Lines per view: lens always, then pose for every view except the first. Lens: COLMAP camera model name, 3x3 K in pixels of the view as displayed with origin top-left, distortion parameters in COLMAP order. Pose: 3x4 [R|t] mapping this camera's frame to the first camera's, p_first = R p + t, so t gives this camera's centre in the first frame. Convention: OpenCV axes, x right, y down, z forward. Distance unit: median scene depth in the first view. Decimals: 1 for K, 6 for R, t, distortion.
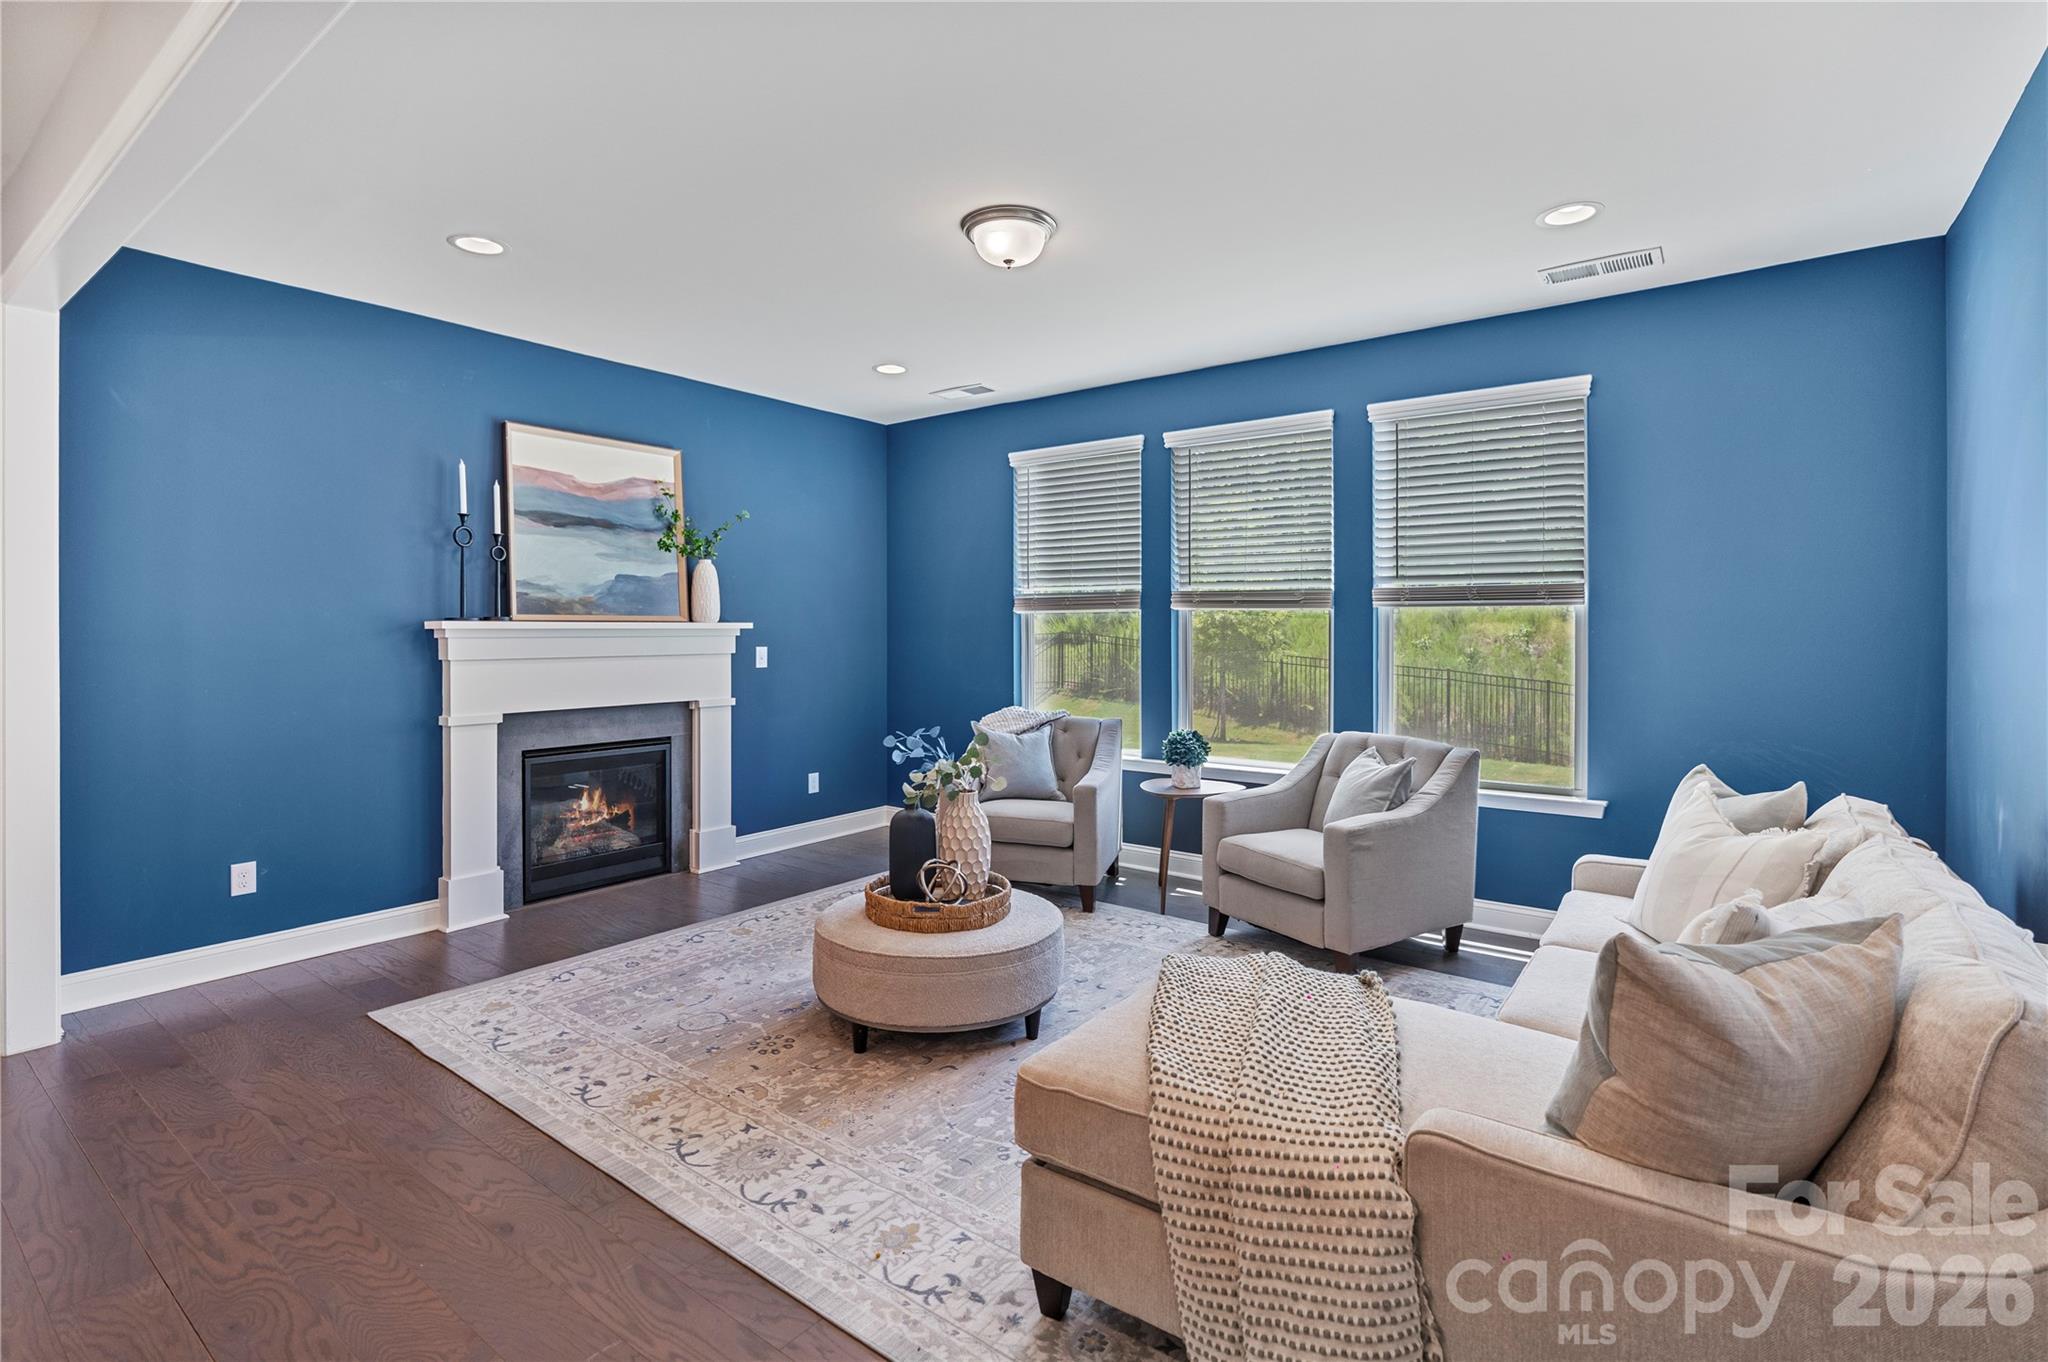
lens RADIAL K [[953.9, 0, 985.0], [0, 953.9, 619.4], [0, 0, 1]] dist [-0.005587, 0.003212]
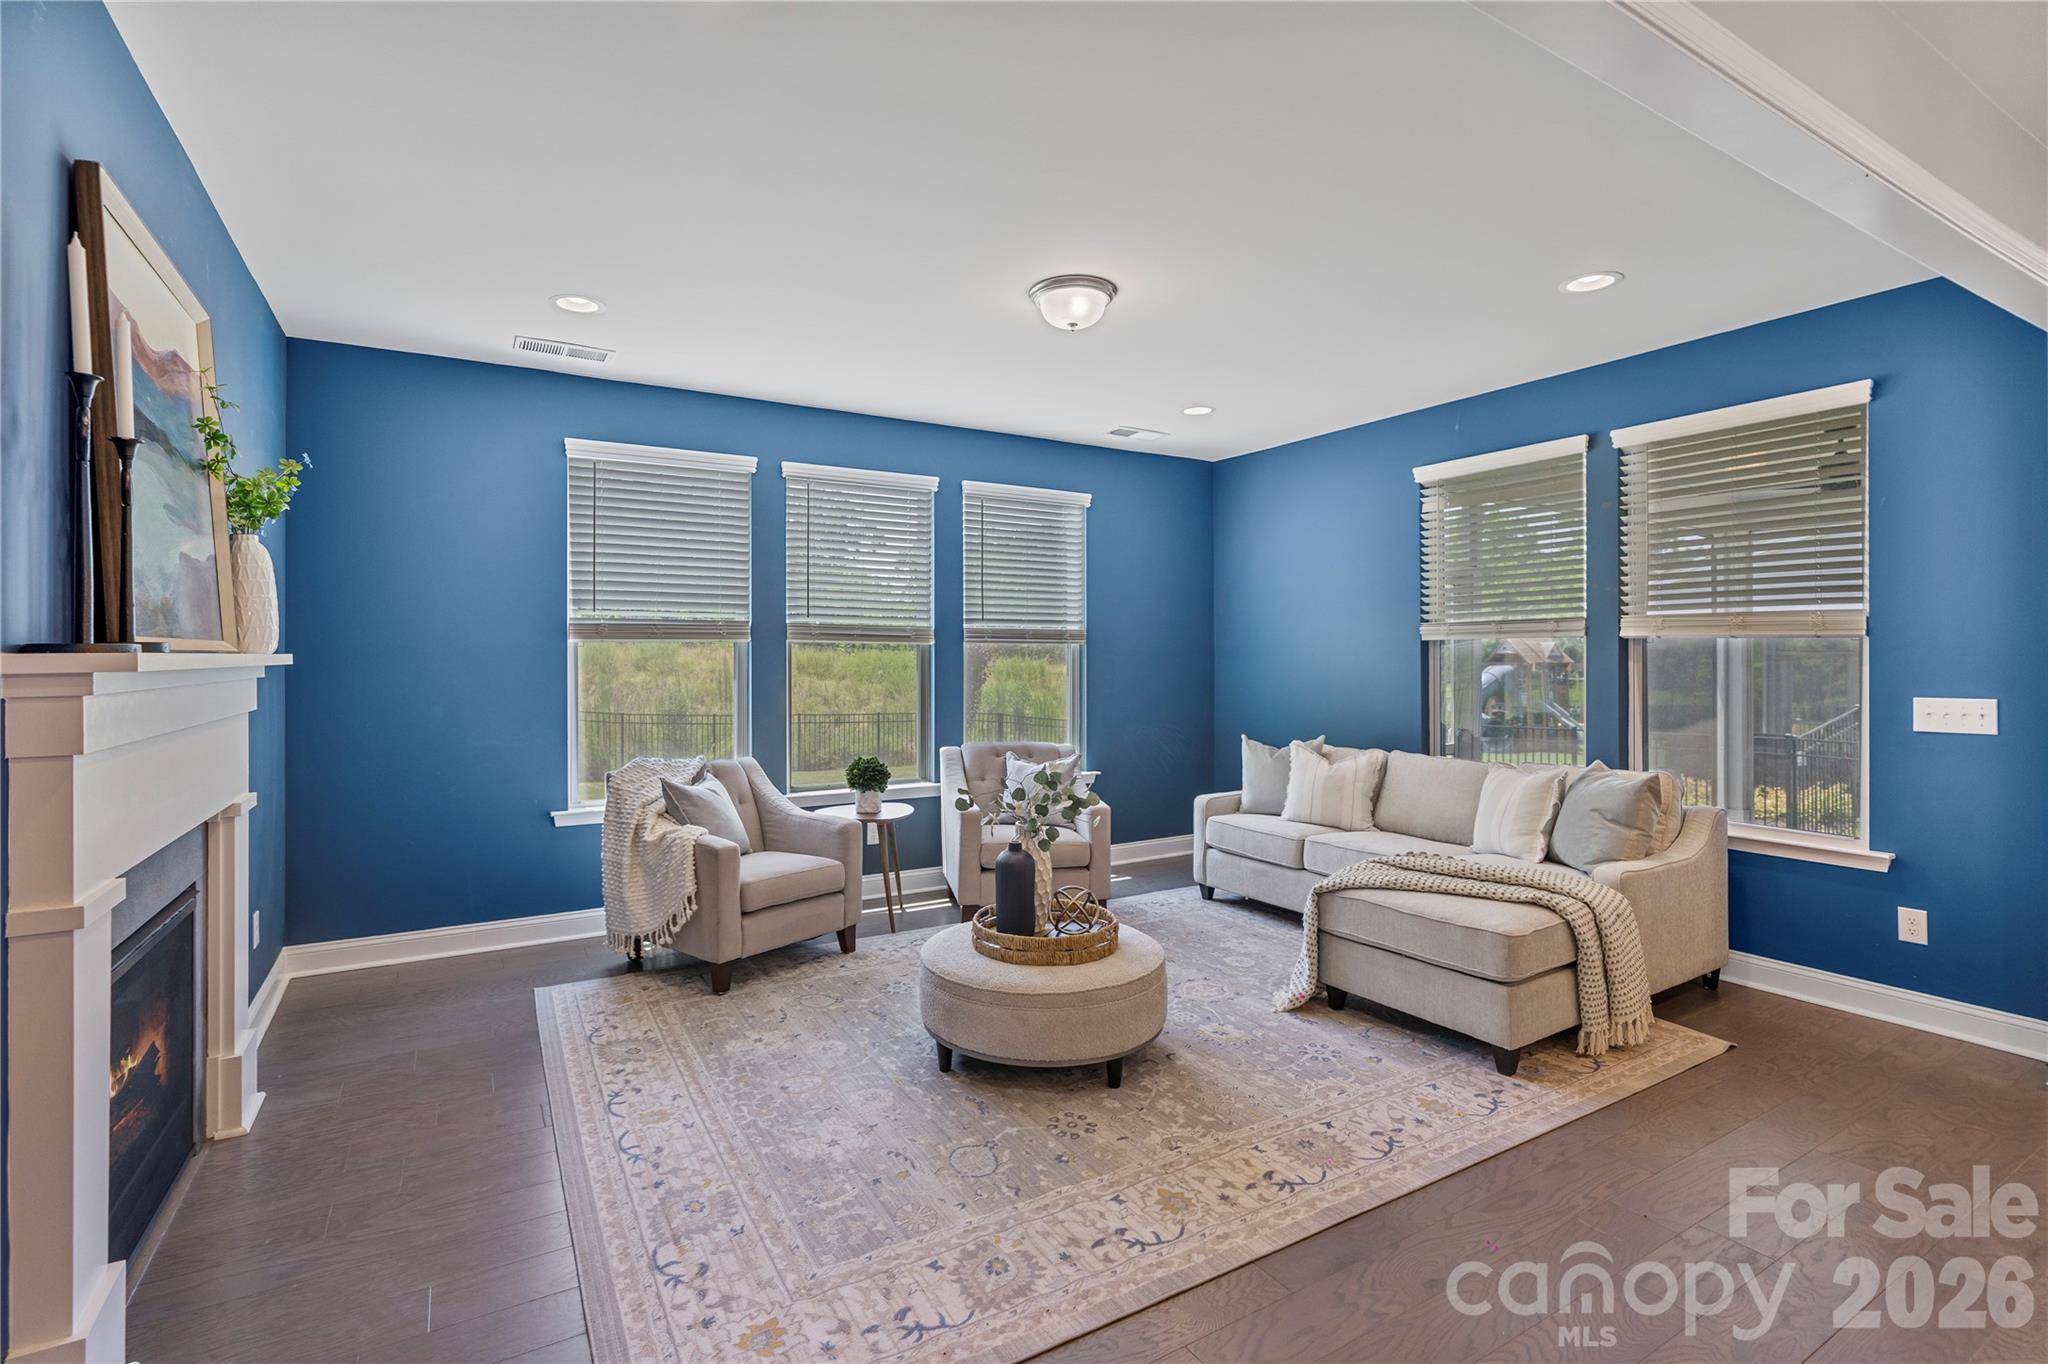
lens RADIAL K [[953.9, 0, 1006.7], [0, 953.9, 653.9], [0, 0, 1]] dist [-0.005587, 0.003212]
pose [[0.367357, 0.003358, 0.930074, -0.715458], [-0.006665, 0.999977, -0.000978, 0.002187], [-0.930056, -0.005840, 0.367371, 0.482039]]
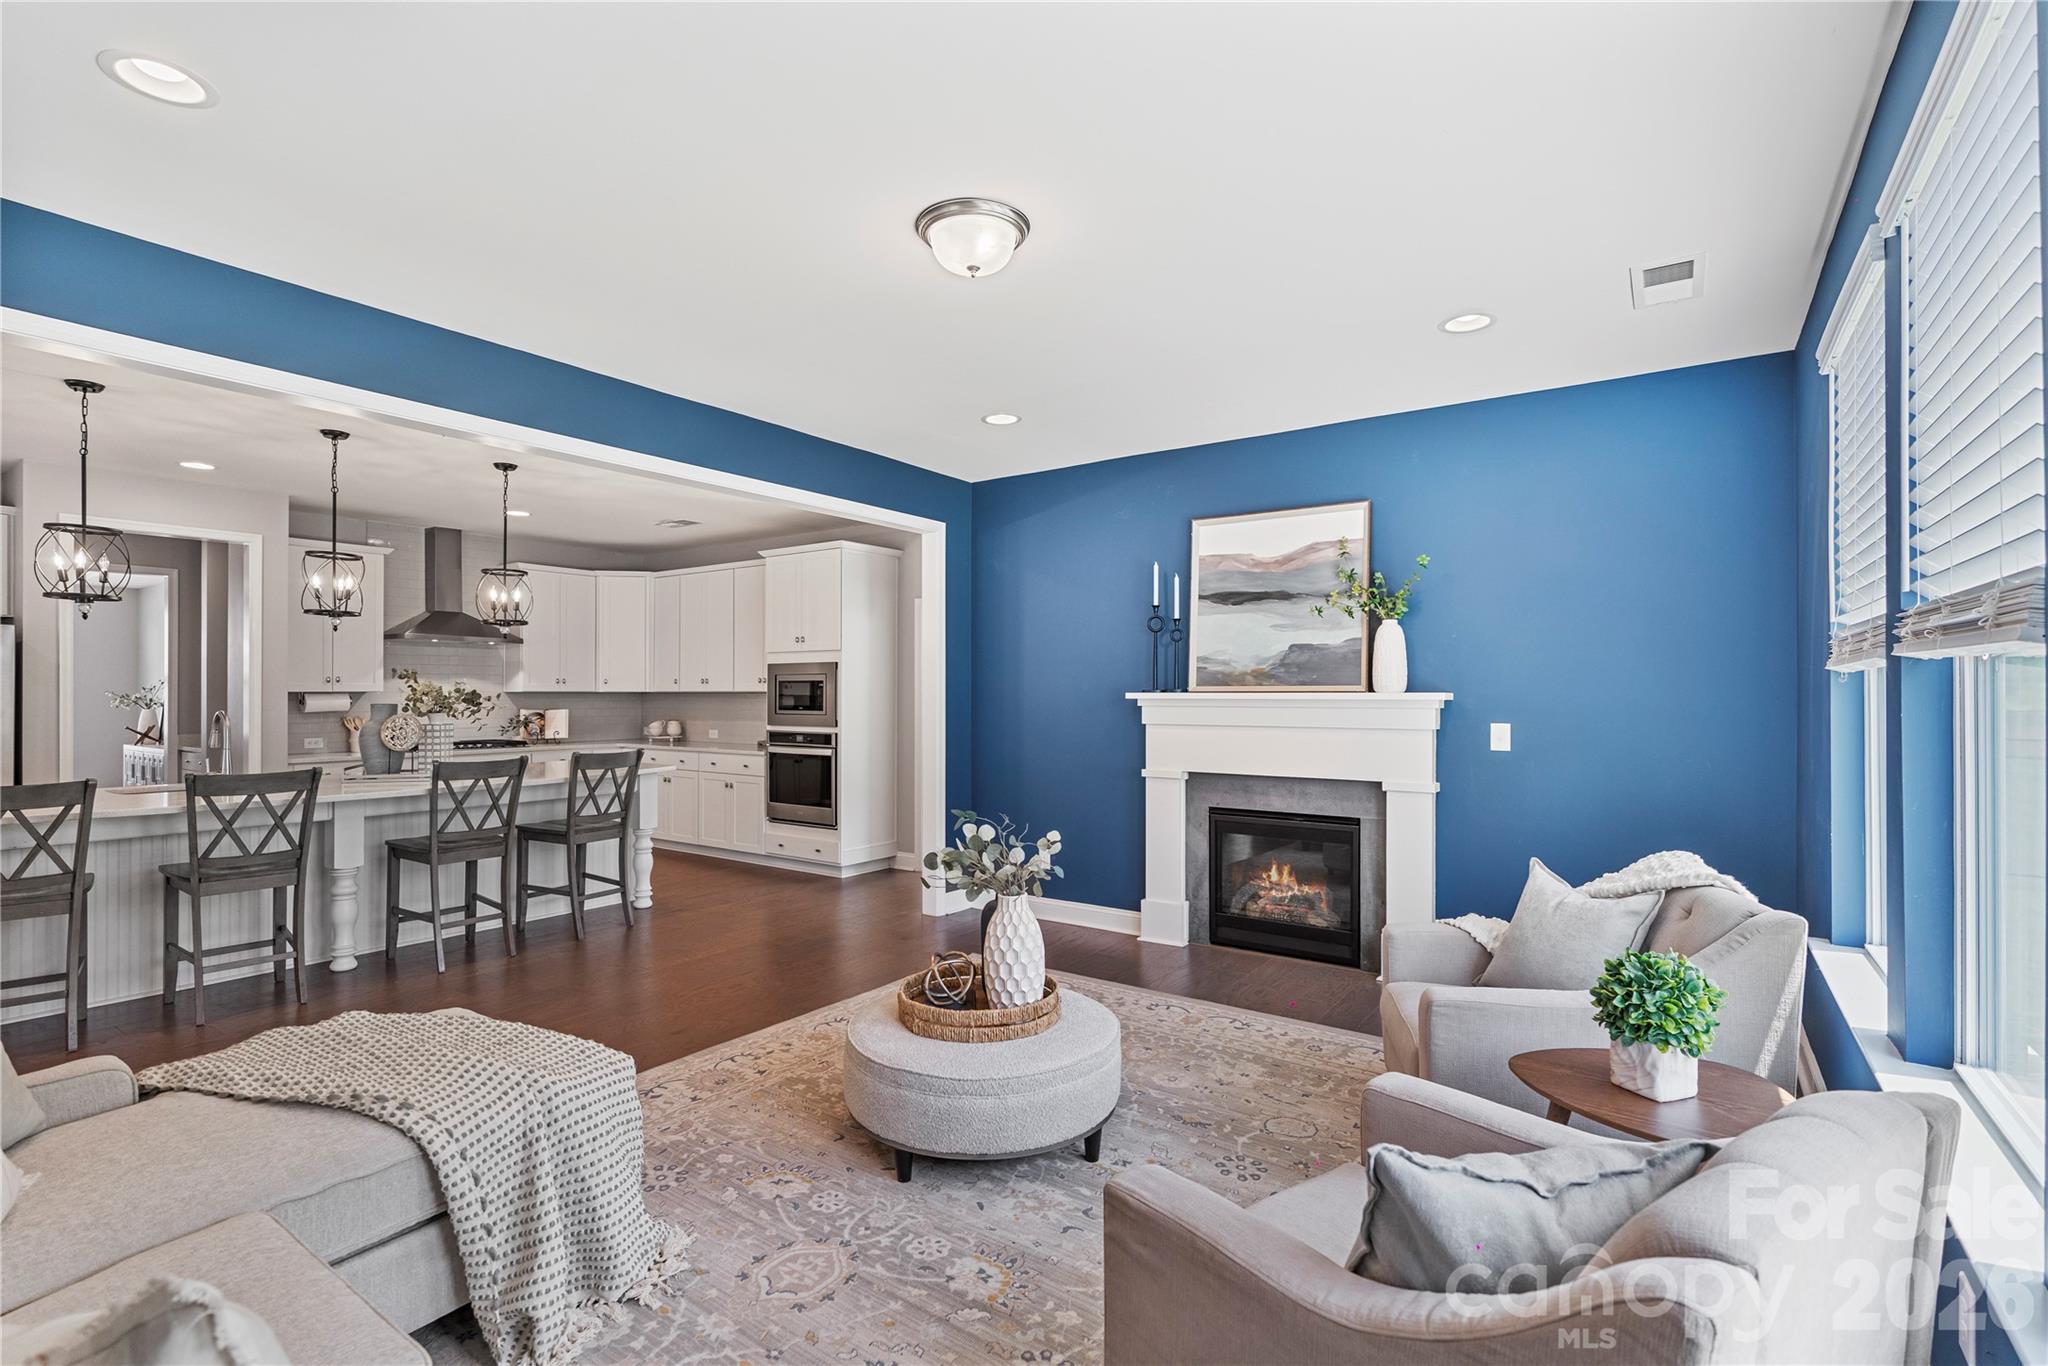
lens RADIAL K [[953.9, 0, 1048.1], [0, 953.9, 682.2], [0, 0, 1]] dist [-0.005587, 0.003212]
pose [[0.081902, -0.008256, -0.996606, 0.624884], [0.009202, 0.999929, -0.007528, -0.003135], [0.996598, -0.008554, 0.081972, 0.714238]]
